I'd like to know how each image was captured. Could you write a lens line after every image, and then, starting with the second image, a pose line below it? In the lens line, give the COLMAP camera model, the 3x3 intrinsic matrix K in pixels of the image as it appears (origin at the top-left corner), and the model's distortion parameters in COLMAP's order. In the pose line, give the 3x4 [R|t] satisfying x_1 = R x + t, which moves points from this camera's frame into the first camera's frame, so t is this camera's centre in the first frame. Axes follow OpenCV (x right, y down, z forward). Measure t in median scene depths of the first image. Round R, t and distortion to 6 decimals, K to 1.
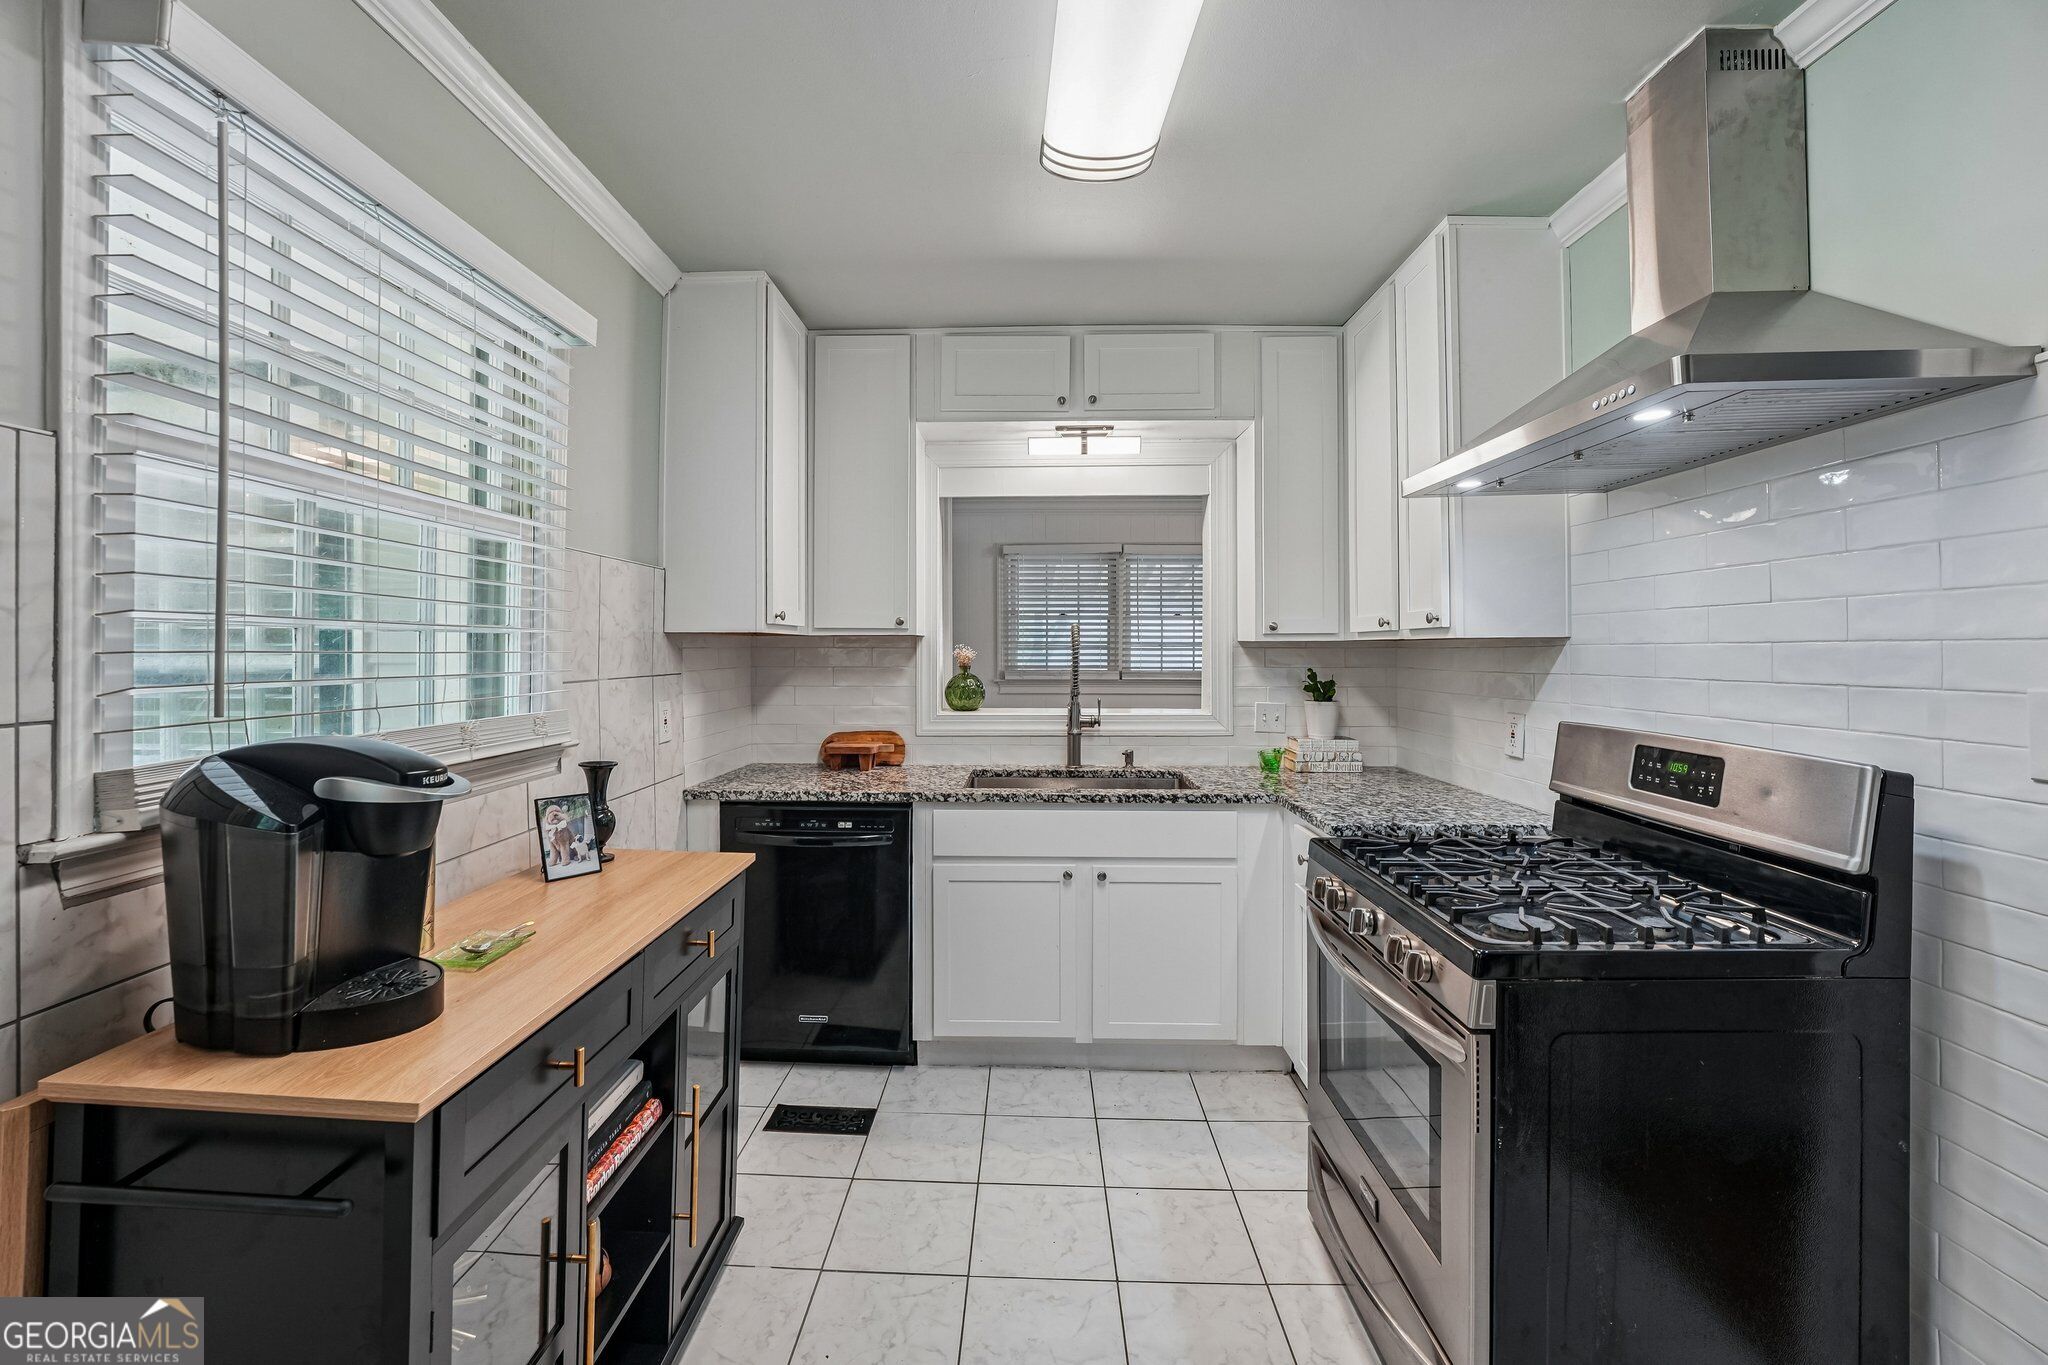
lens RADIAL K [[850.3, 0, 1013.2], [0, 850.3, 670.3], [0, 0, 1]] dist [-0.021000, 0.000770]
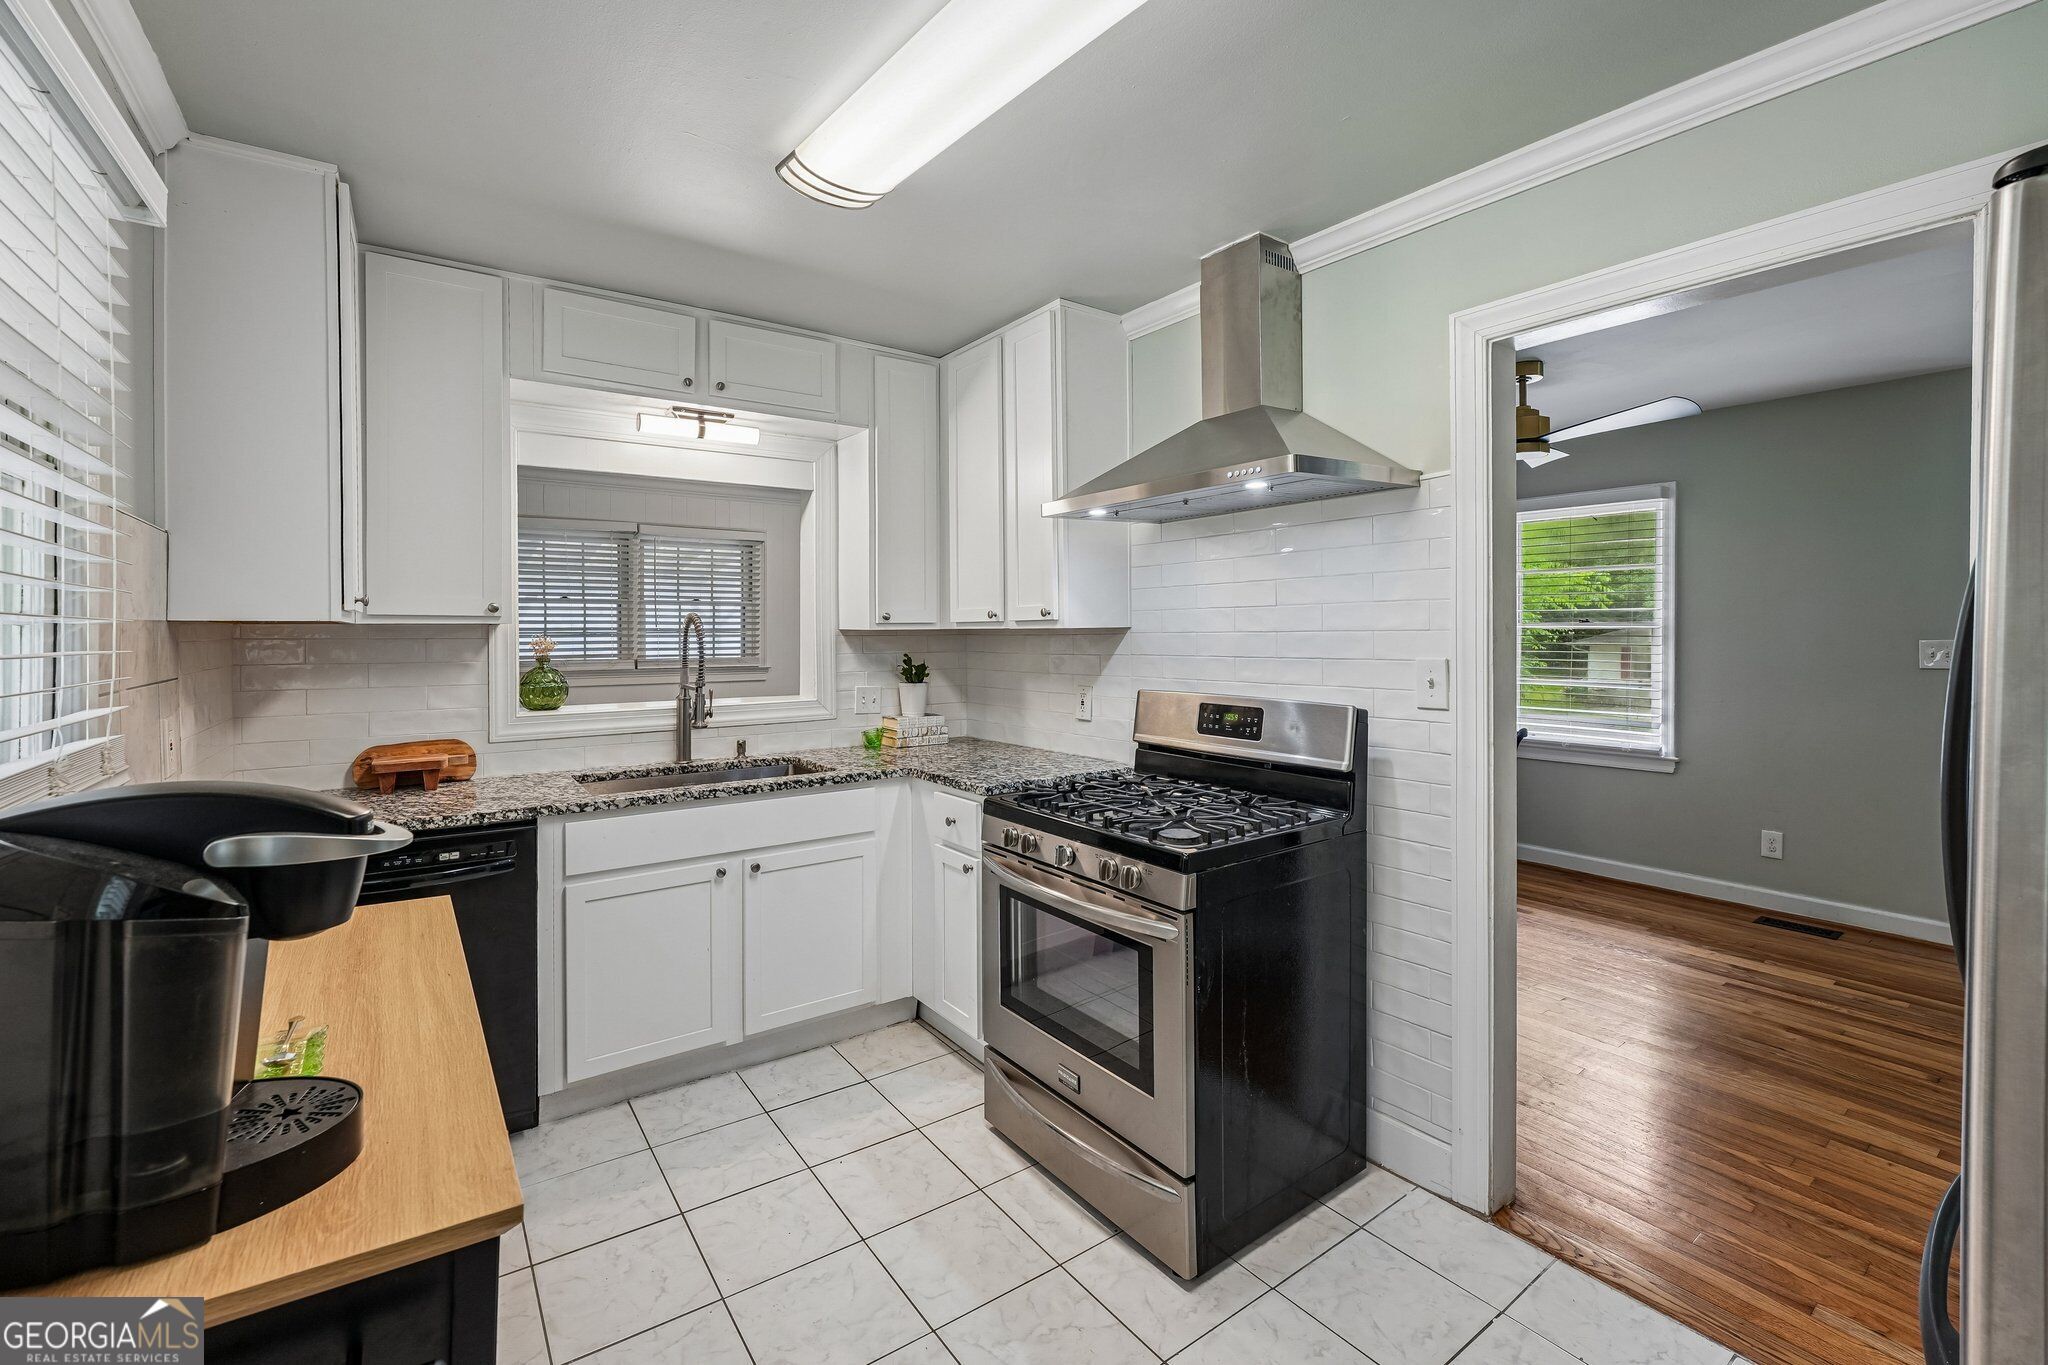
lens RADIAL K [[863.4, 0, 1012.4], [0, 863.4, 626.8], [0, 0, 1]] dist [-0.027686, 0.000122]
pose [[0.801367, -0.002104, 0.598169, -0.243537], [0.021280, 0.999461, -0.024994, -0.007149], [-0.597794, 0.032759, 0.800980, 0.005651]]
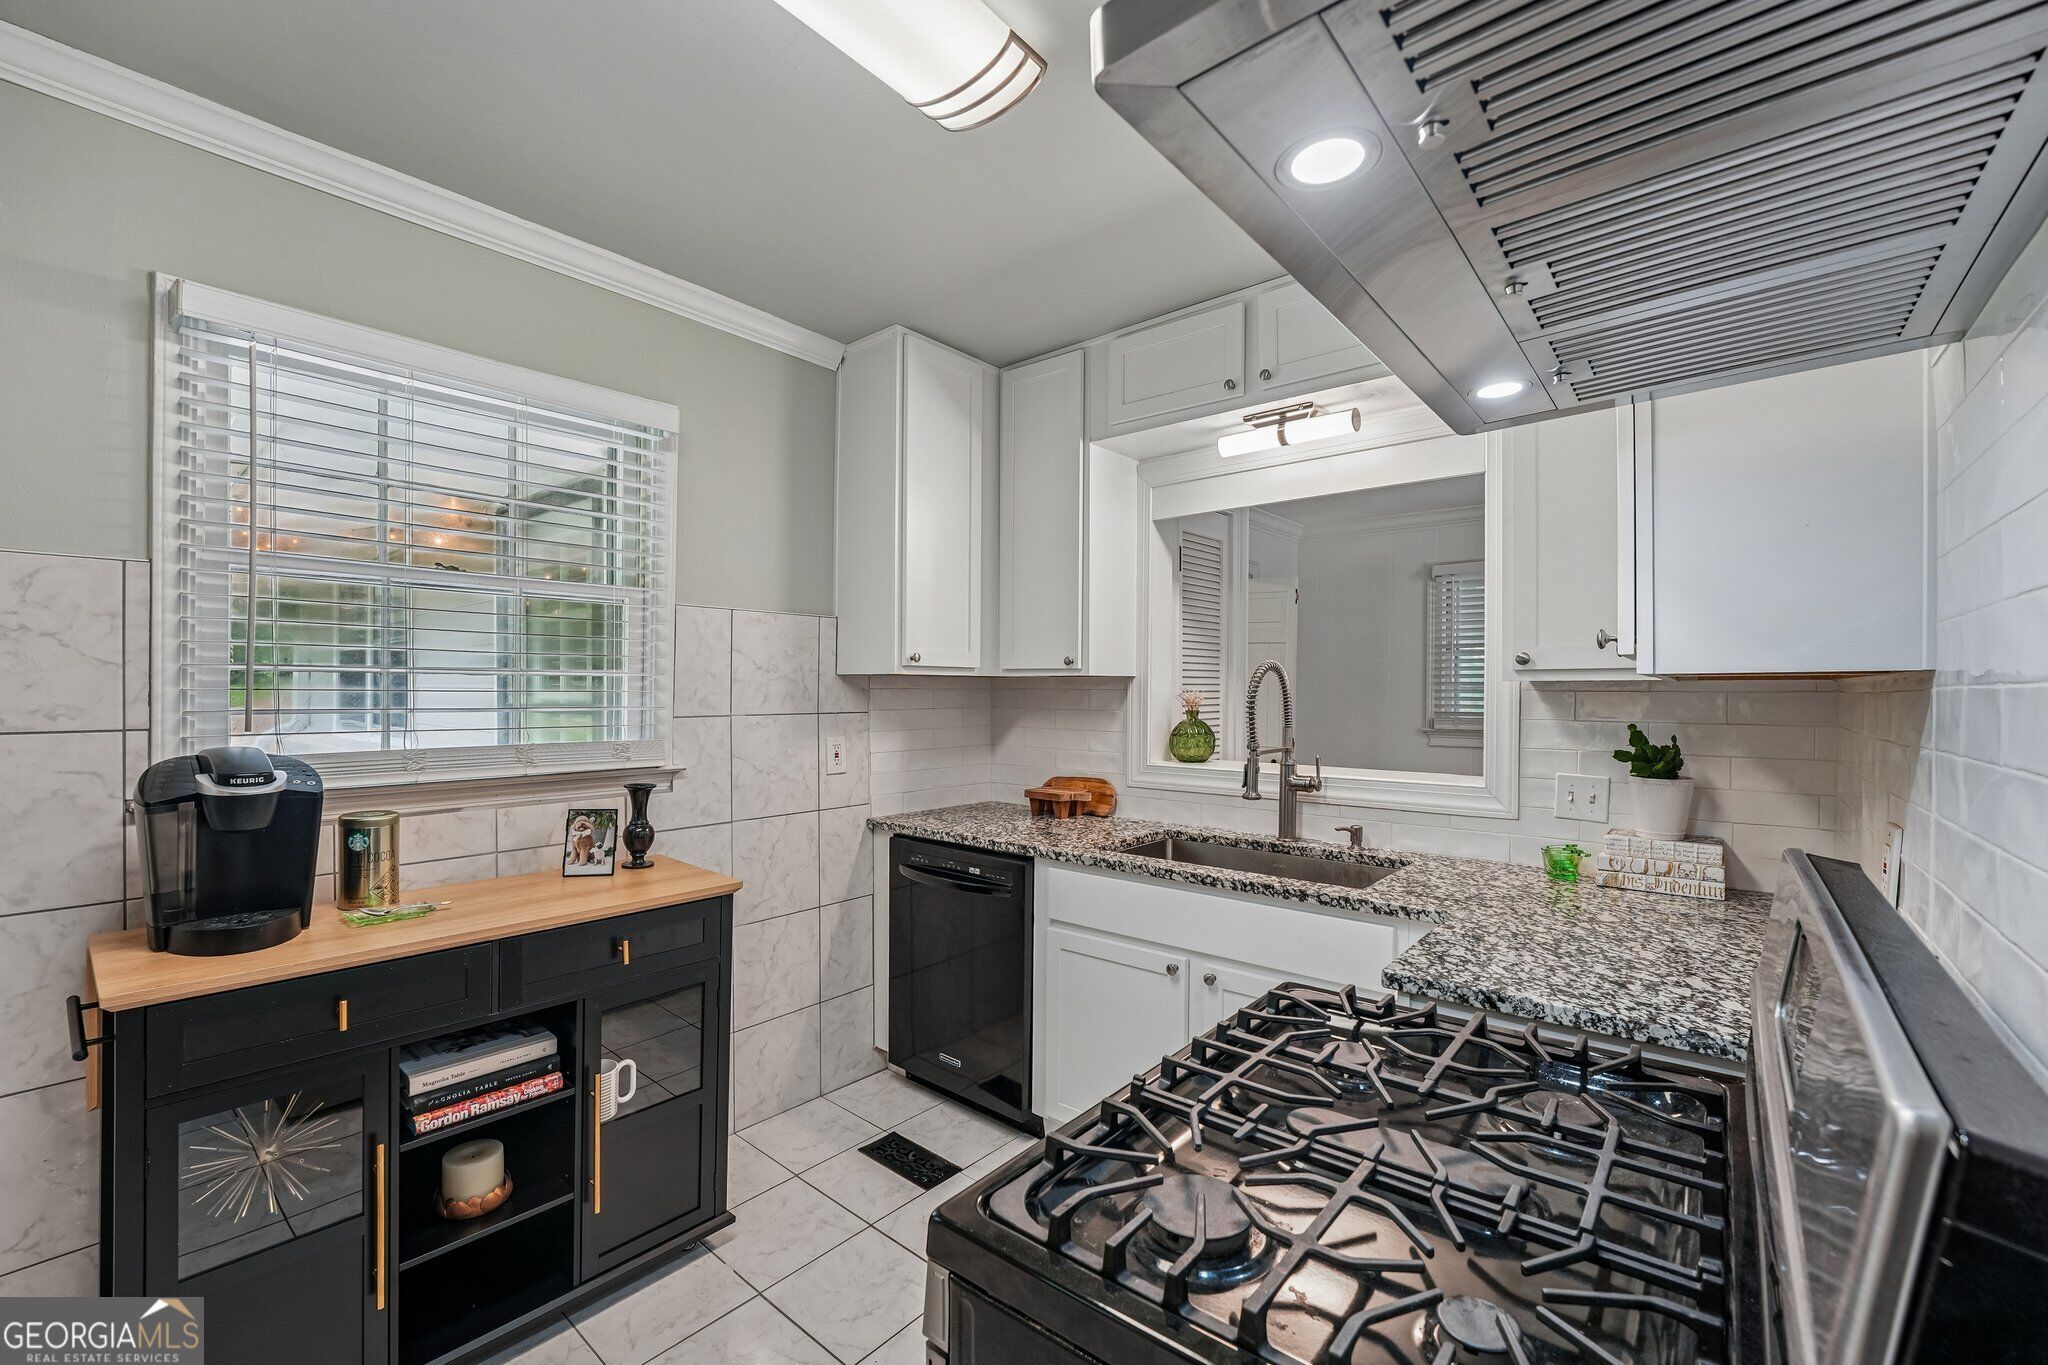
lens RADIAL K [[851.2, 0, 1024.5], [0, 851.2, 710.9], [0, 0, 1]] dist [-0.021779, -0.000041]
pose [[0.782674, 0.019493, -0.622126, 0.432751], [-0.019927, 0.999782, 0.006257, -0.008150], [0.622113, 0.007500, 0.782892, 0.260070]]
